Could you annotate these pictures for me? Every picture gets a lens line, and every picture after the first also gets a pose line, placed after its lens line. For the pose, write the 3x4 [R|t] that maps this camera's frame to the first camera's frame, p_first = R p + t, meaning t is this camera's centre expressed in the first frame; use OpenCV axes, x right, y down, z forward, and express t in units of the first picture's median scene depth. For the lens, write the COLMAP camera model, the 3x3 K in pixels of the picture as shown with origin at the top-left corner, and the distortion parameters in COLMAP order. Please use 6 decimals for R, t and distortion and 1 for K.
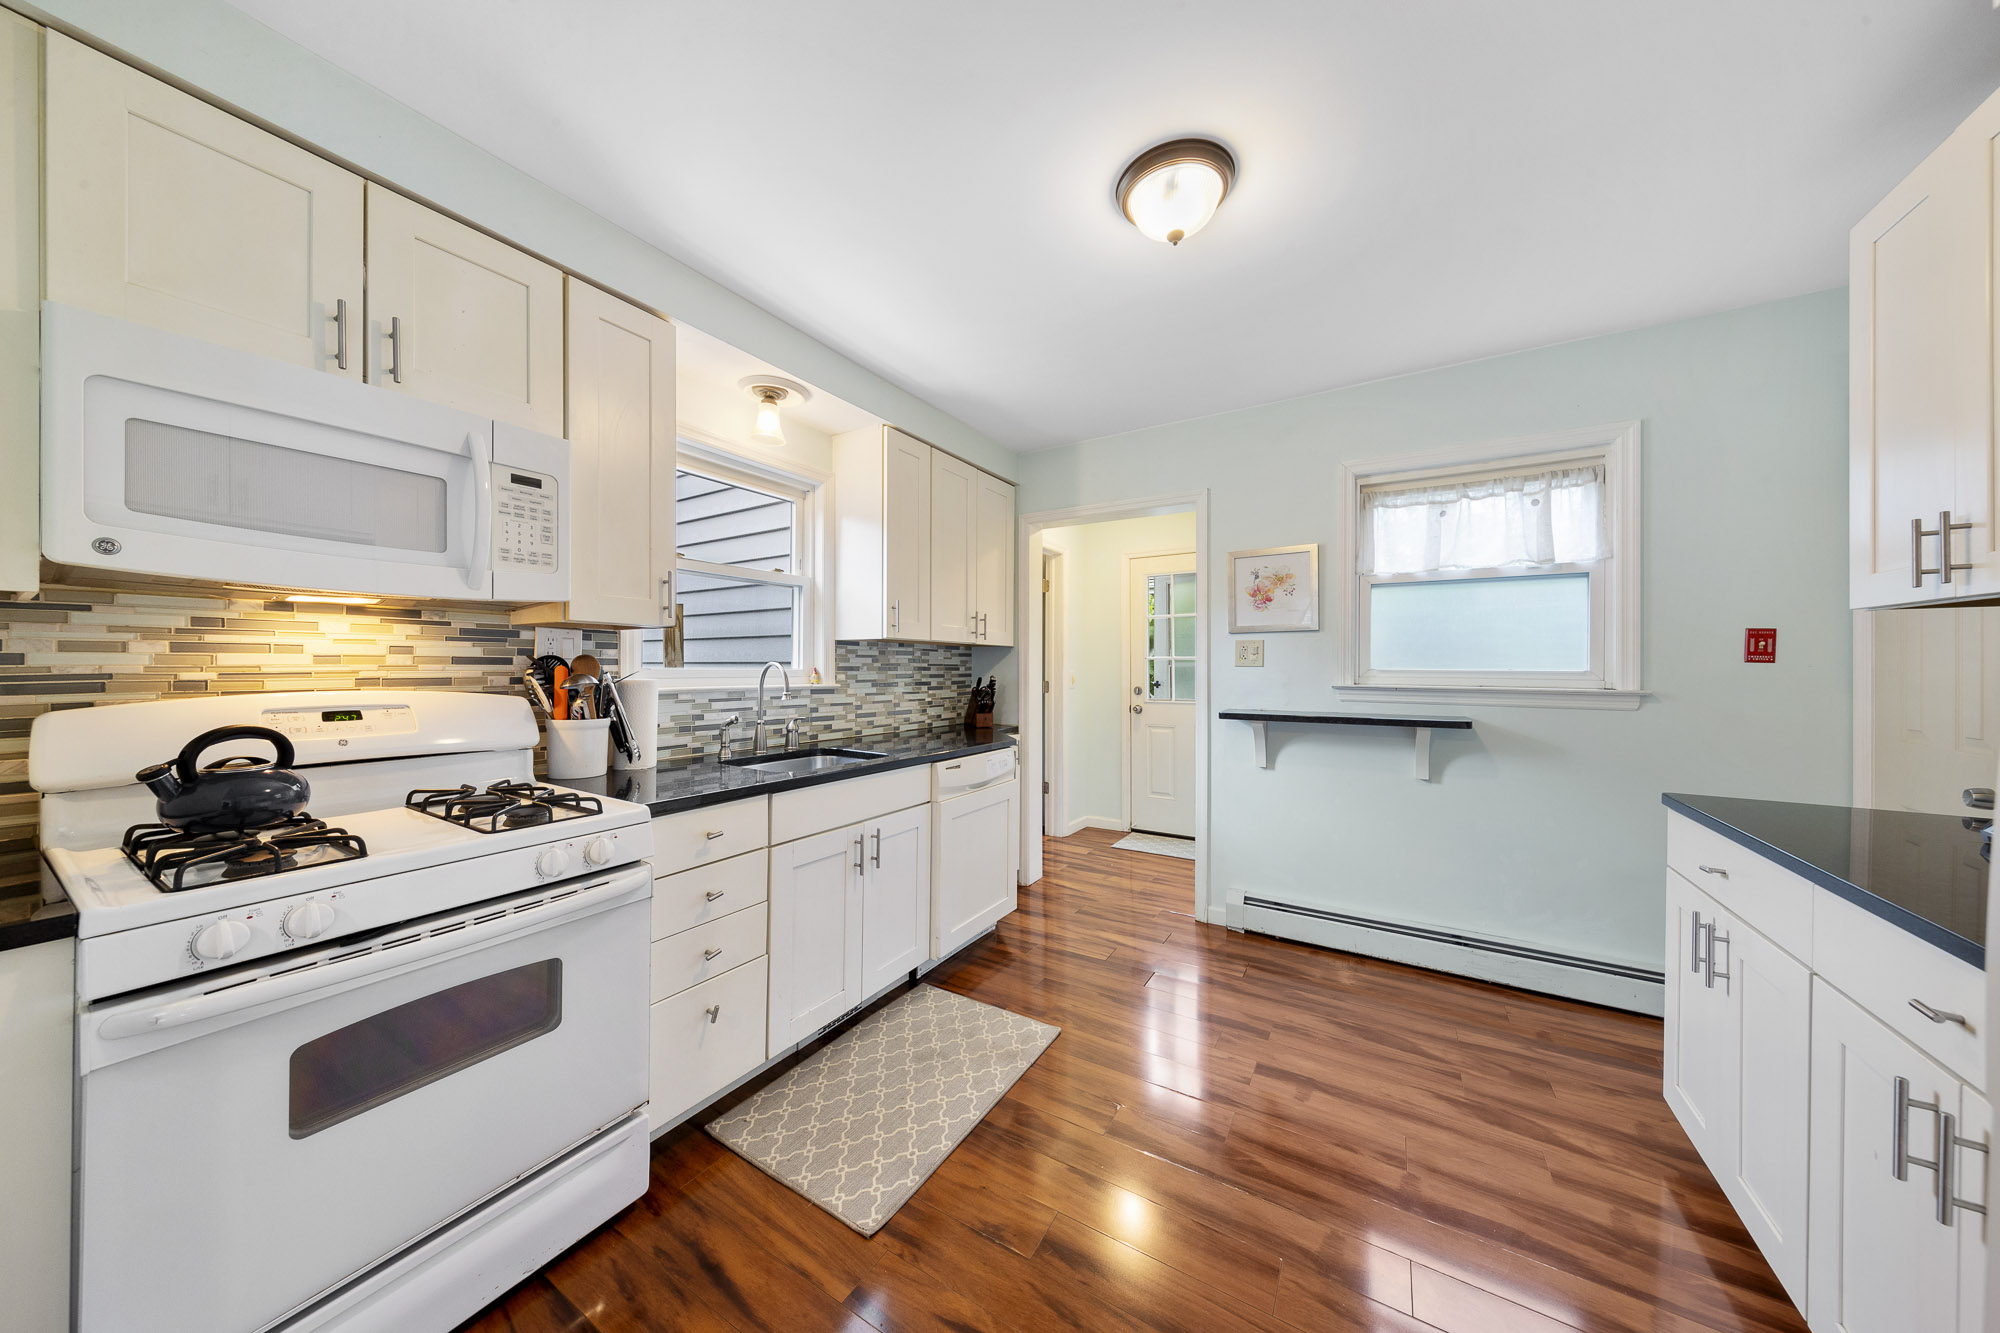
lens RADIAL K [[640.2, 0, 998.3], [0, 640.2, 668.8], [0, 0, 1]] dist [0.011788, -0.005955]
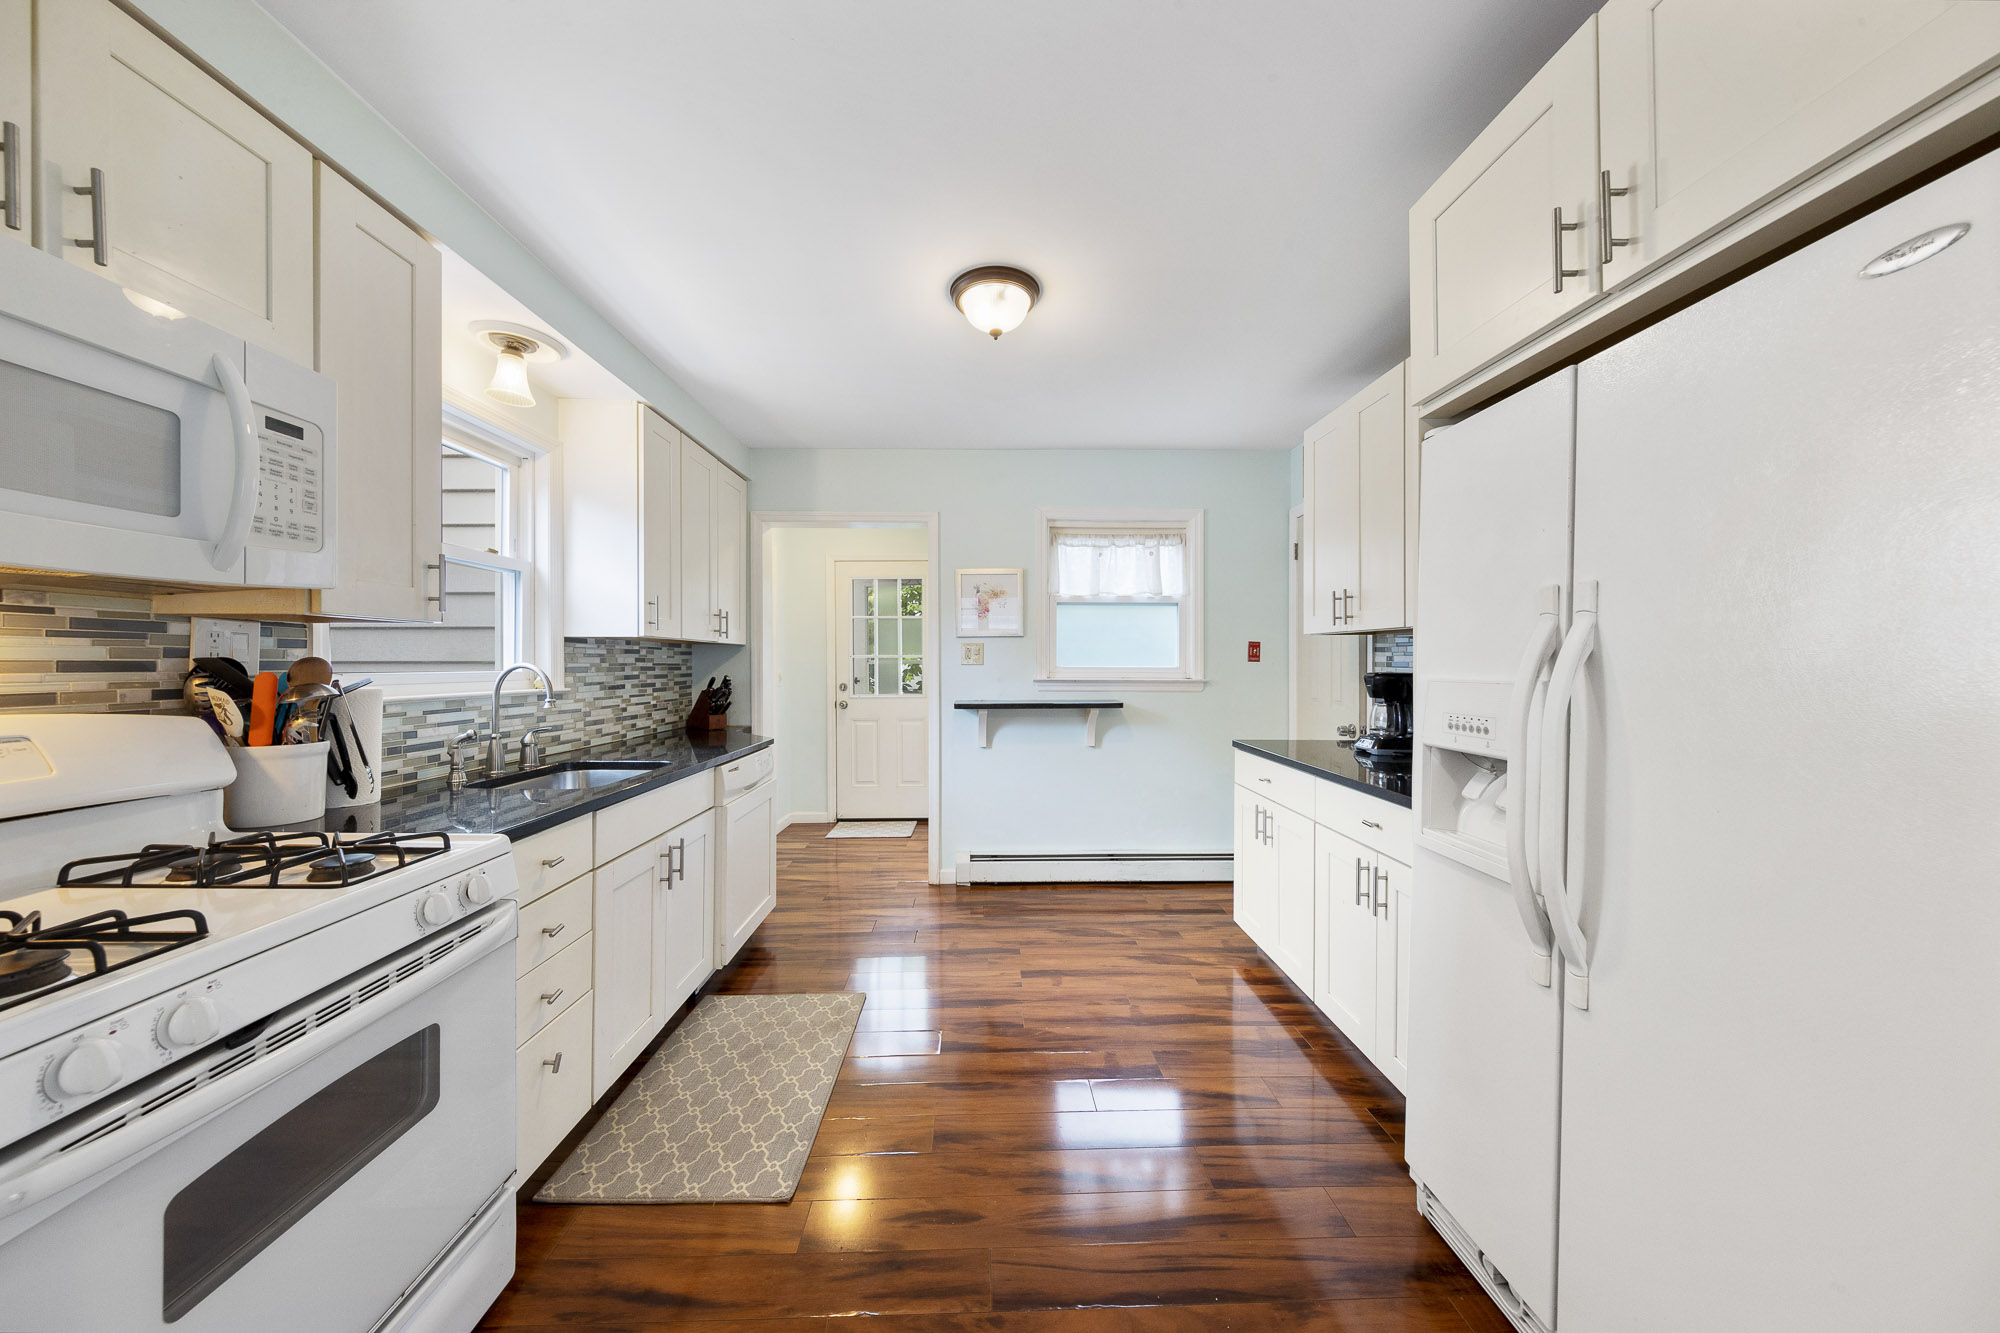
lens RADIAL K [[647.5, 0, 1000.0], [0, 647.5, 666.5], [0, 0, 1]] dist [0.009452, -0.004261]
pose [[0.835818, -0.006907, 0.548964, -0.295135], [0.004351, 0.999973, 0.005957, -0.009274], [-0.548990, -0.002591, 0.835825, -0.060356]]
